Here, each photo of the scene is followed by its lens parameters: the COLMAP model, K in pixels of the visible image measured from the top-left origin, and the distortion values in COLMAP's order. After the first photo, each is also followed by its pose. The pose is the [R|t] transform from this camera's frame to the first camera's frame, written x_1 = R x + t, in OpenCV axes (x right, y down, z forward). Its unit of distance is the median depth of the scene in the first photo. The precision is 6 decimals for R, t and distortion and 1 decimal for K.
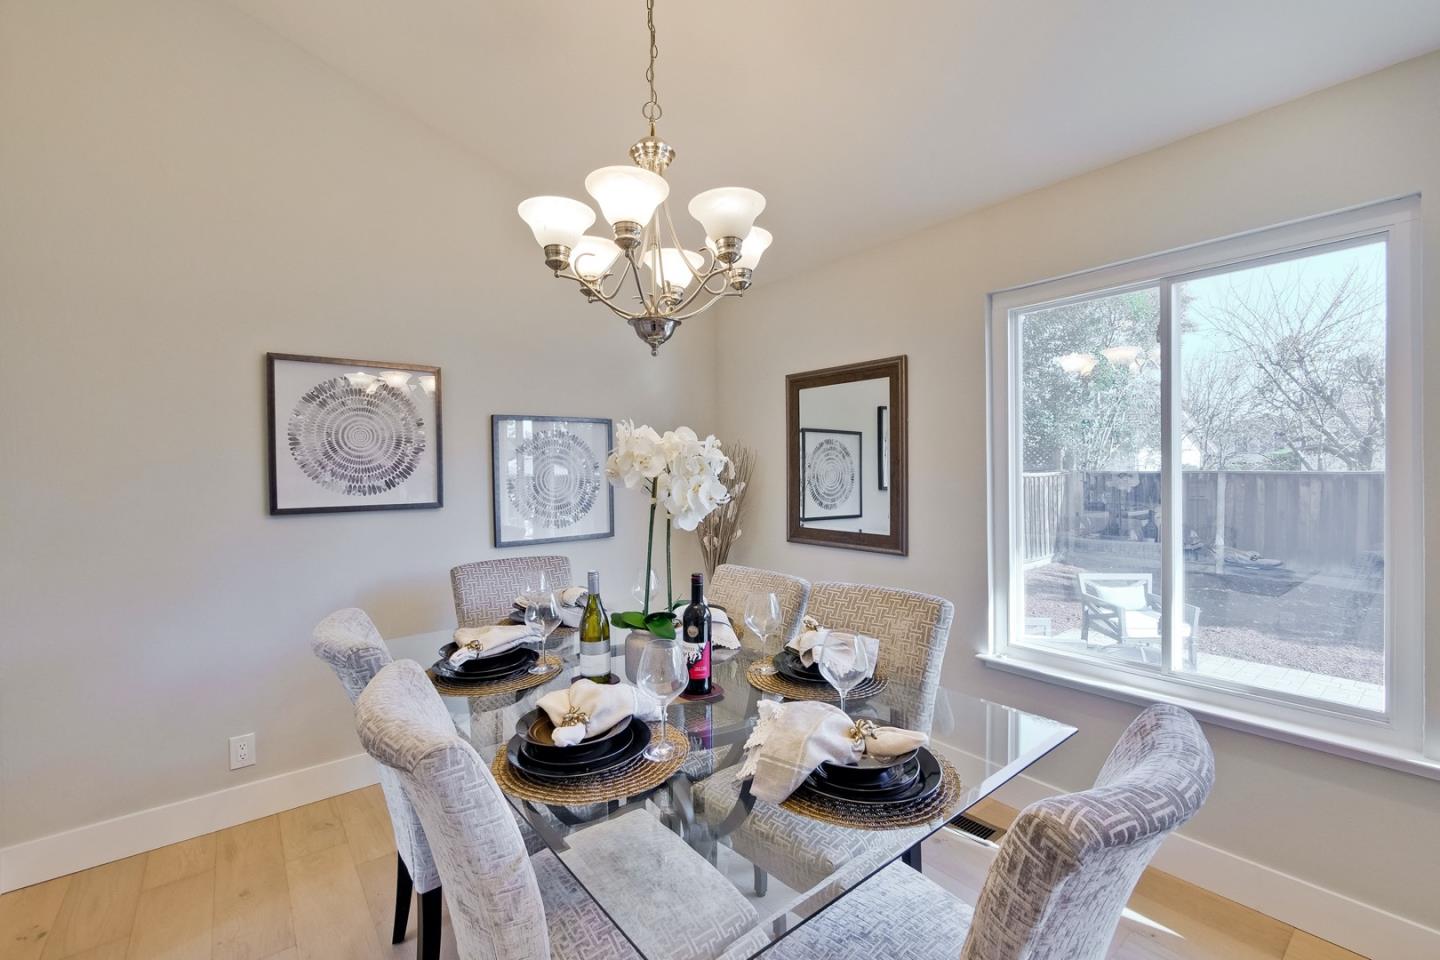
lens RADIAL K [[613.6, 0, 720.0], [0, 613.6, 480.0], [0, 0, 1]] dist [0.001076, -0.000006]
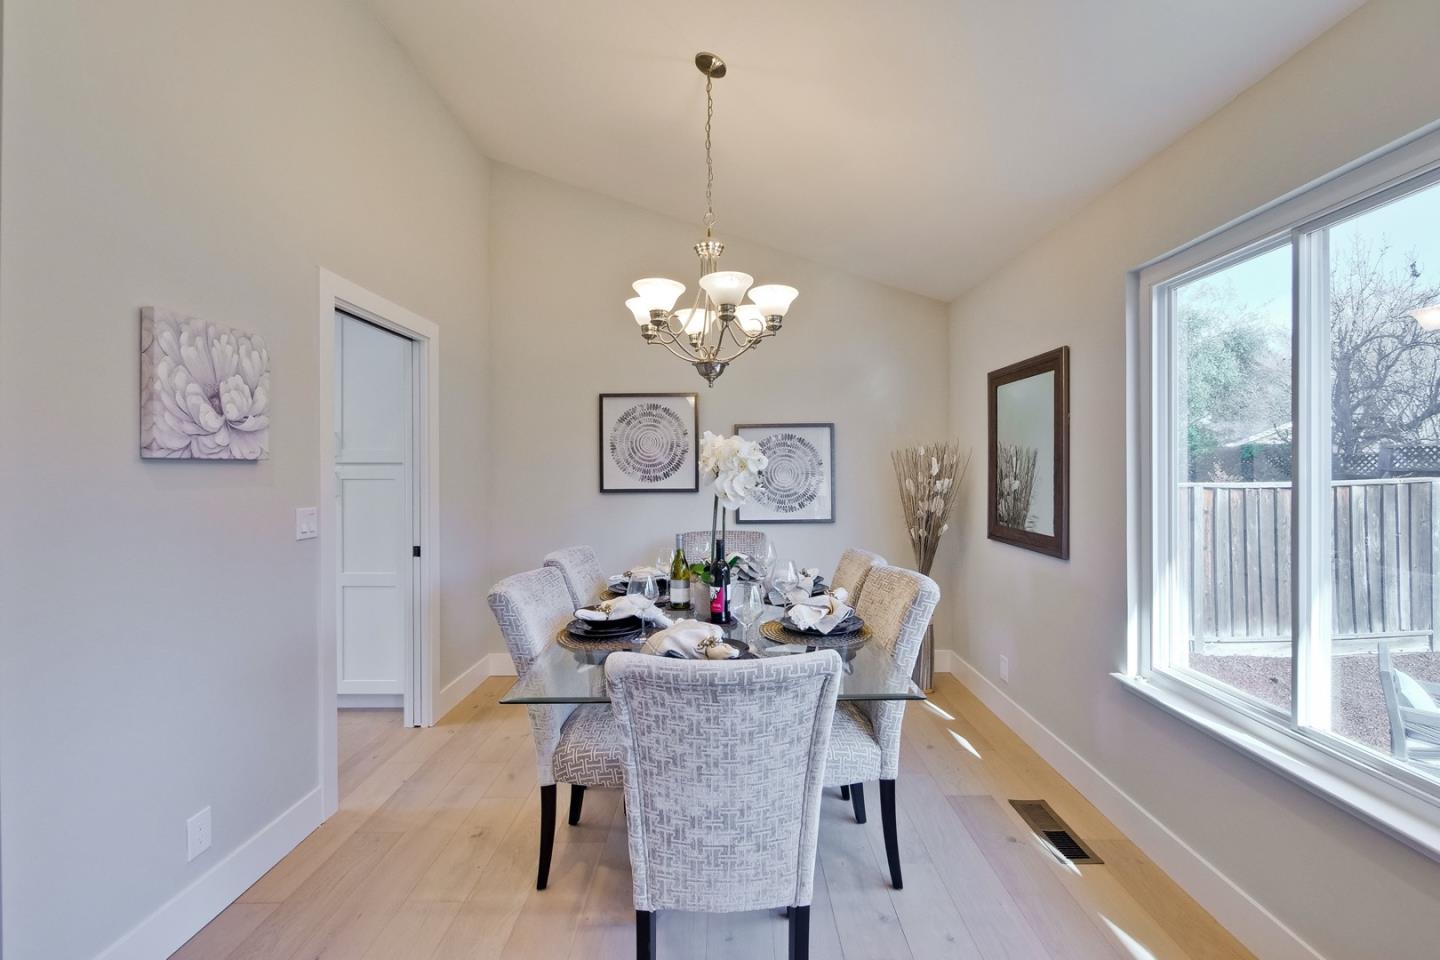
lens RADIAL K [[613.6, 0, 720.0], [0, 613.6, 480.0], [0, 0, 1]] dist [0.001076, -0.000006]
pose [[0.775127, 0.020872, -0.631460, 0.520108], [-0.016187, 0.999782, 0.013176, -0.003104], [0.631598, 0.000008, 0.775296, -0.064912]]
